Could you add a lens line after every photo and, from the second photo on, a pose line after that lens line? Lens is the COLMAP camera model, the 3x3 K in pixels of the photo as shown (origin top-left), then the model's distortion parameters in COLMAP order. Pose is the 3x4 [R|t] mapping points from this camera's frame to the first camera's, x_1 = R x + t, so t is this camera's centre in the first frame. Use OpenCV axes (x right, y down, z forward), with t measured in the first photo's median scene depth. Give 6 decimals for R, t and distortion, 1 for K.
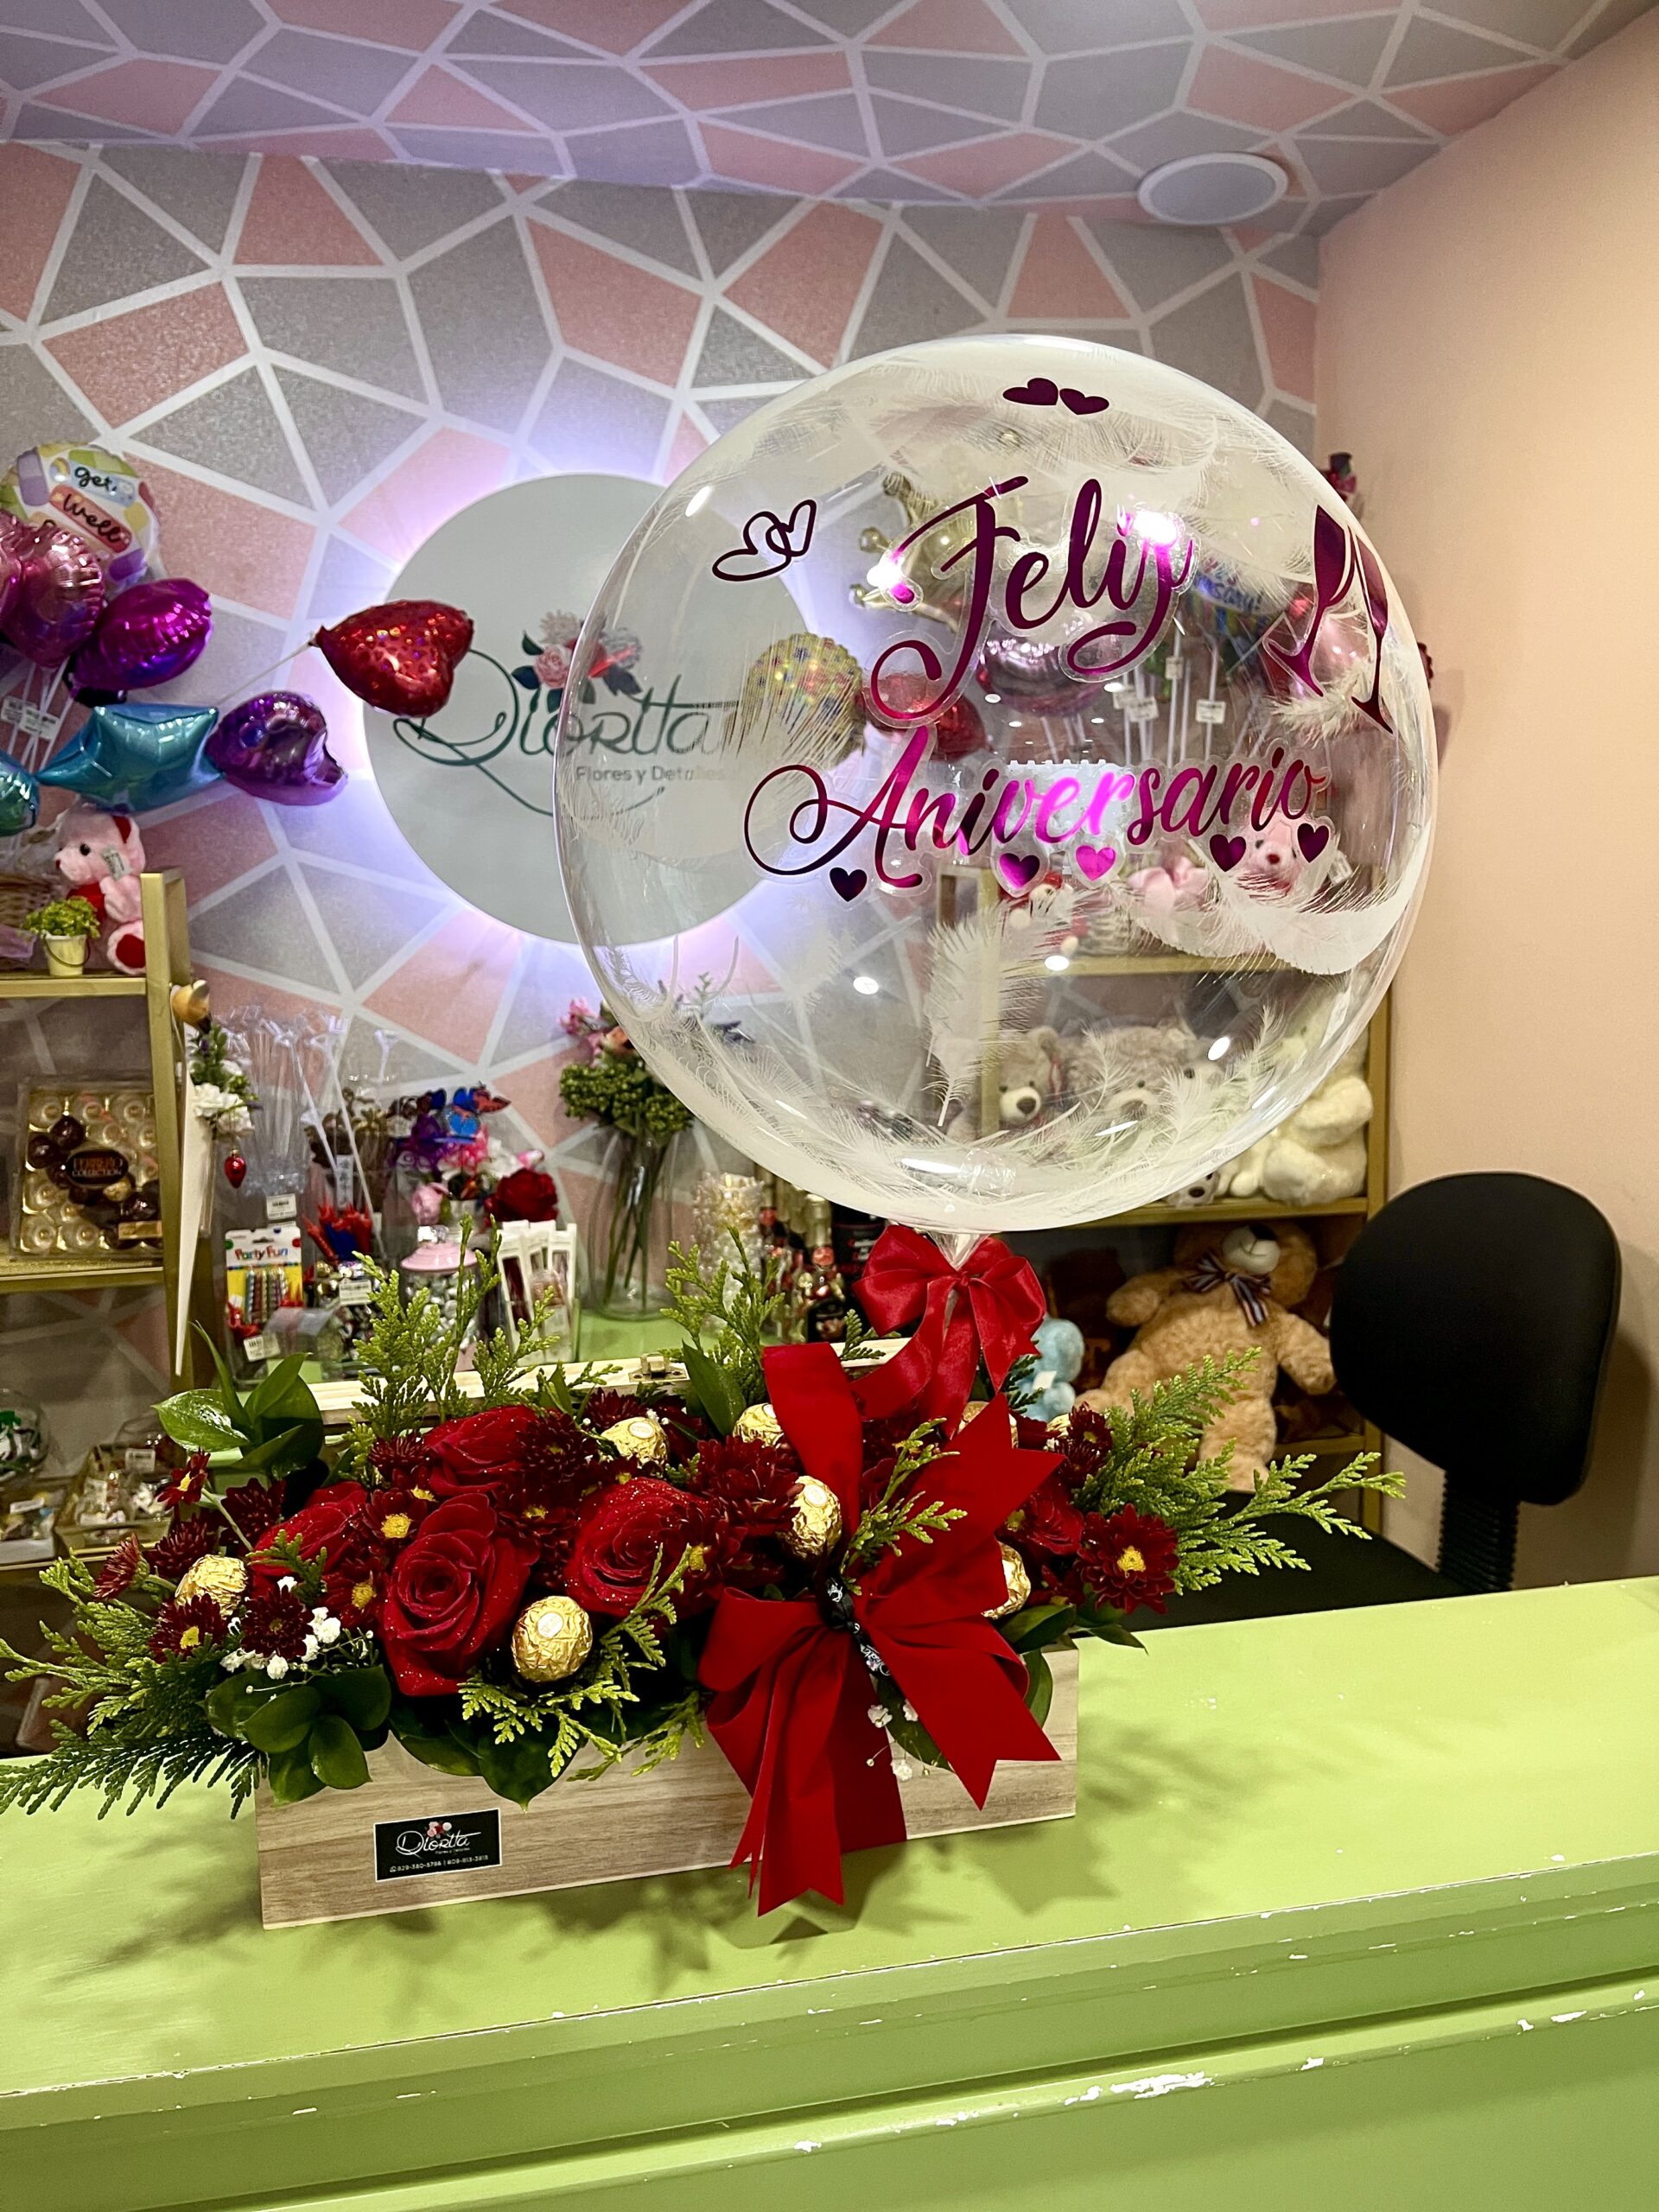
lens RADIAL K [[1647.2, 0, 813.5], [0, 1647.2, 1119.3], [0, 0, 1]] dist [0.048222, -0.081348]
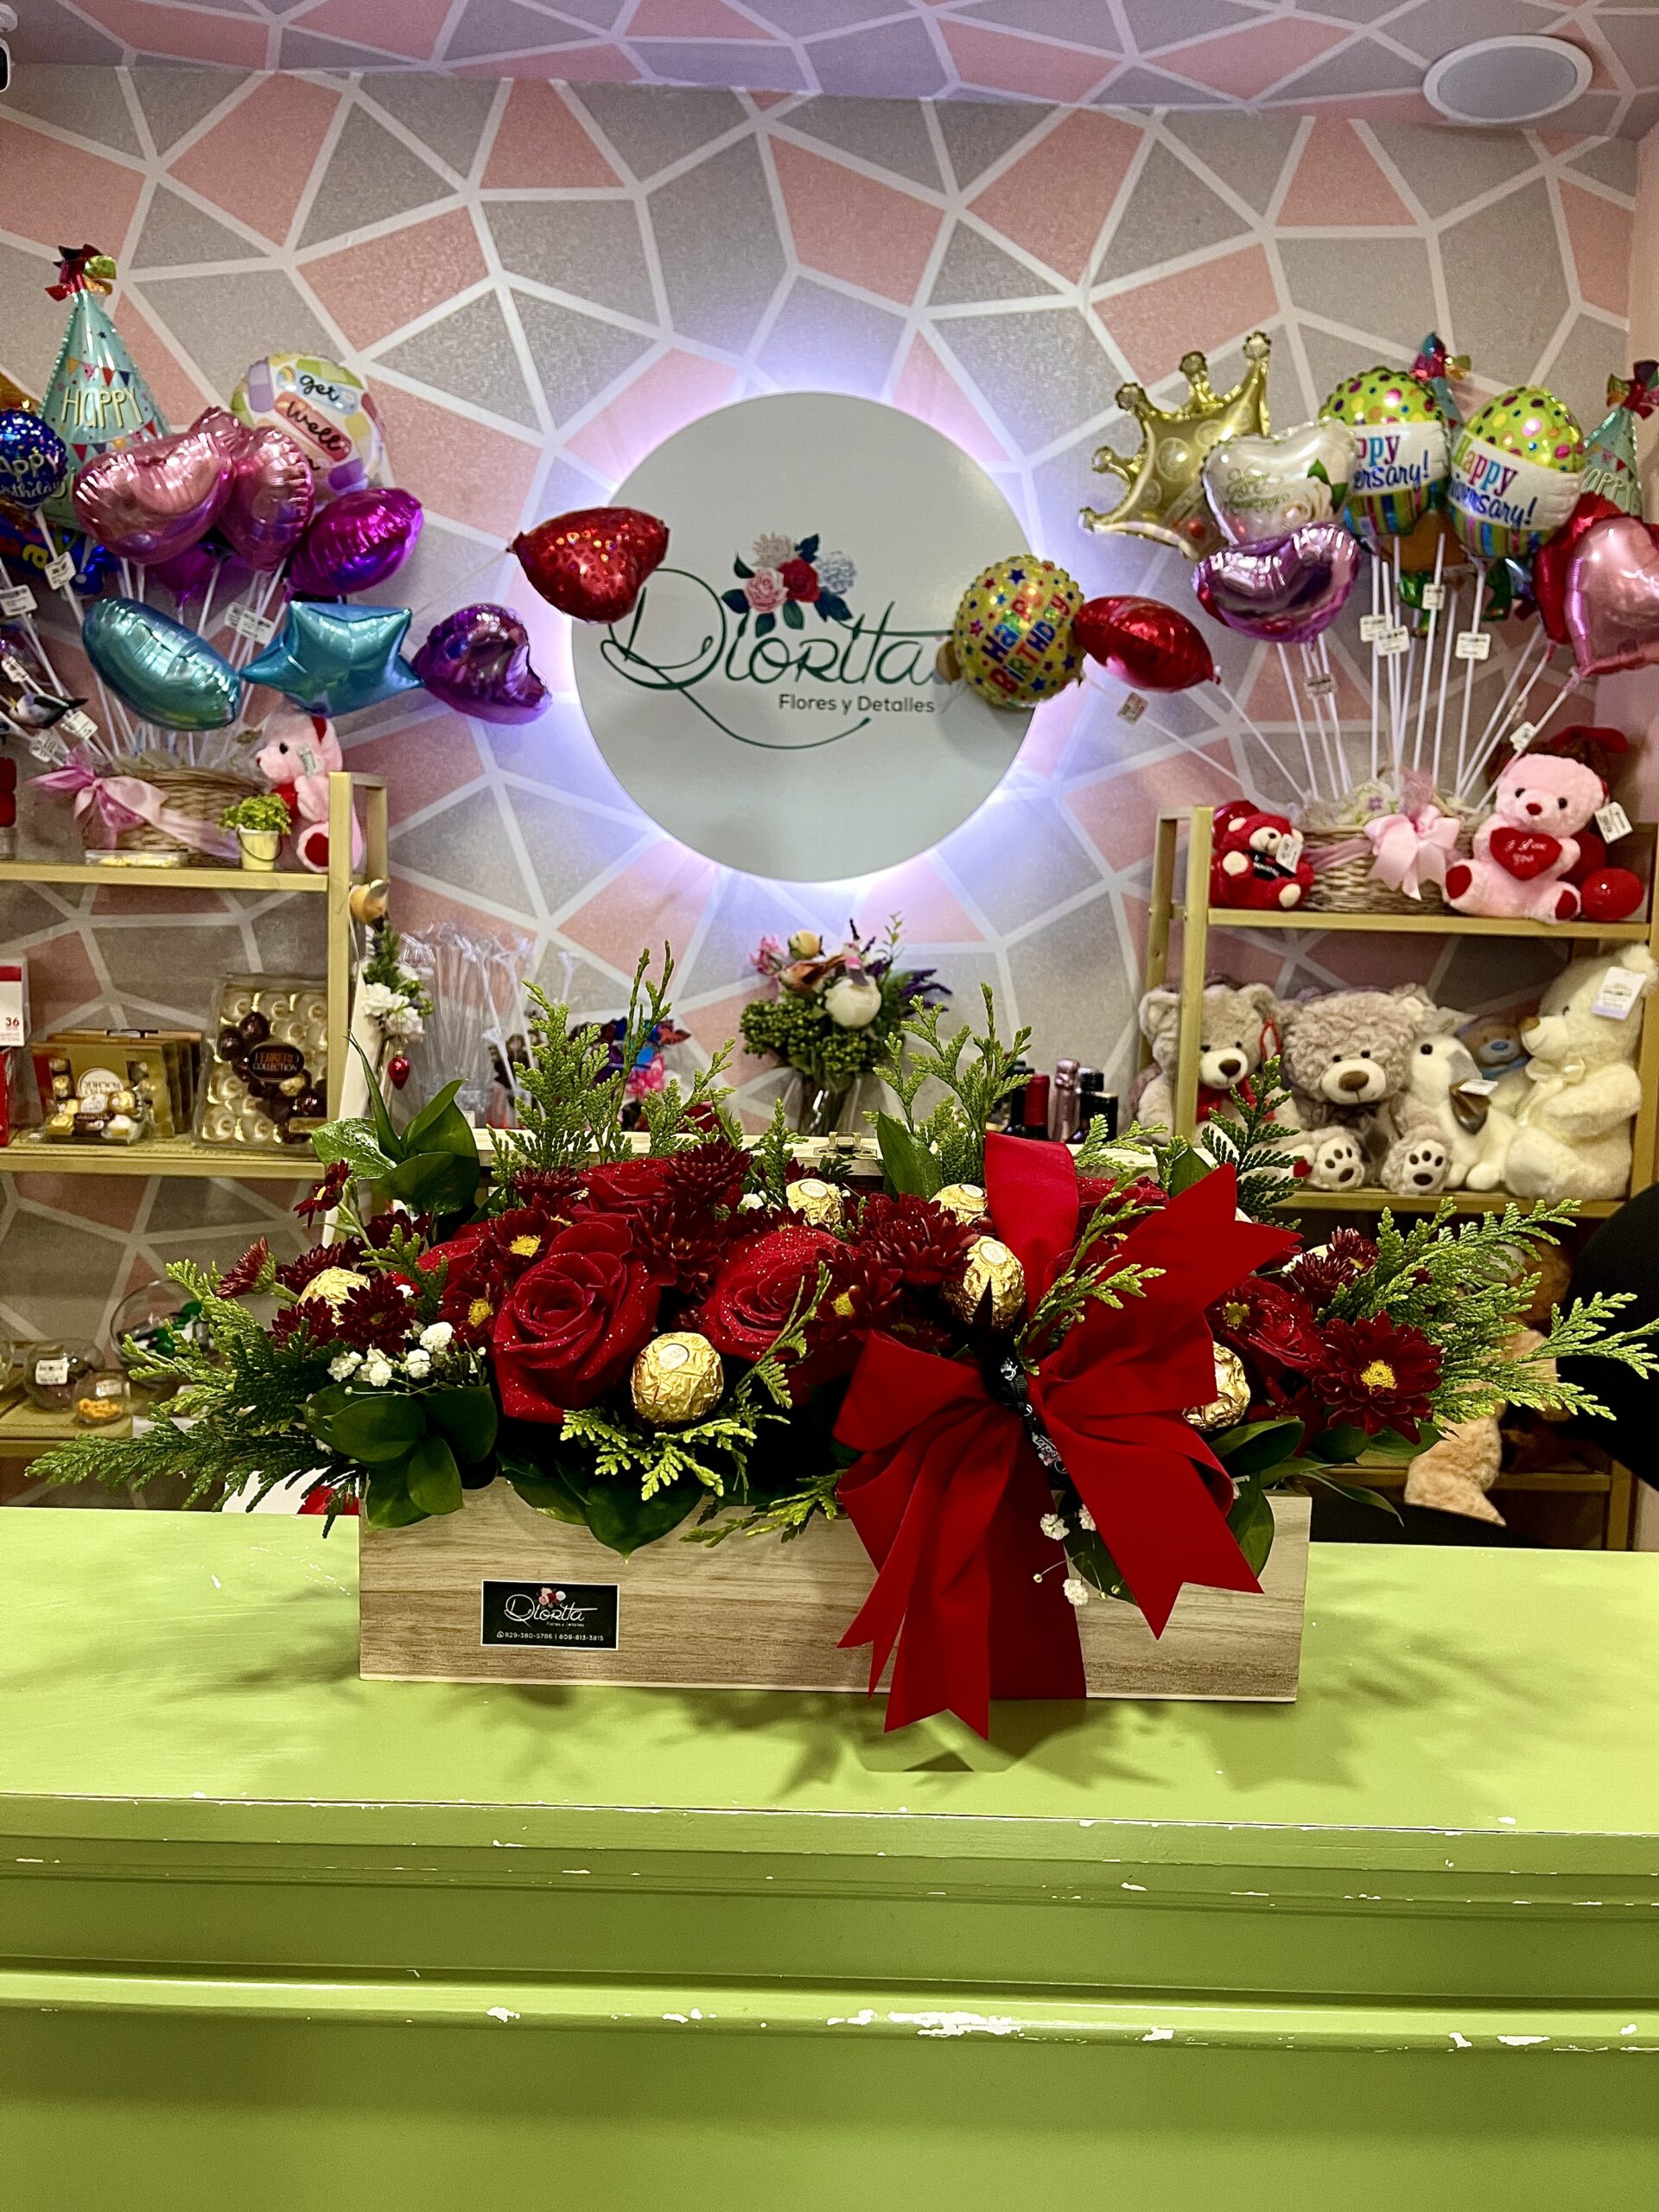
lens RADIAL K [[1647.2, 0, 827.9], [0, 1647.2, 1122.9], [0, 0, 1]] dist [0.048222, -0.081348]
pose [[0.979426, 0.067816, -0.190070, 0.086674], [-0.072011, 0.997287, -0.015239, 0.051779], [0.188521, 0.028613, 0.981652, 0.058878]]
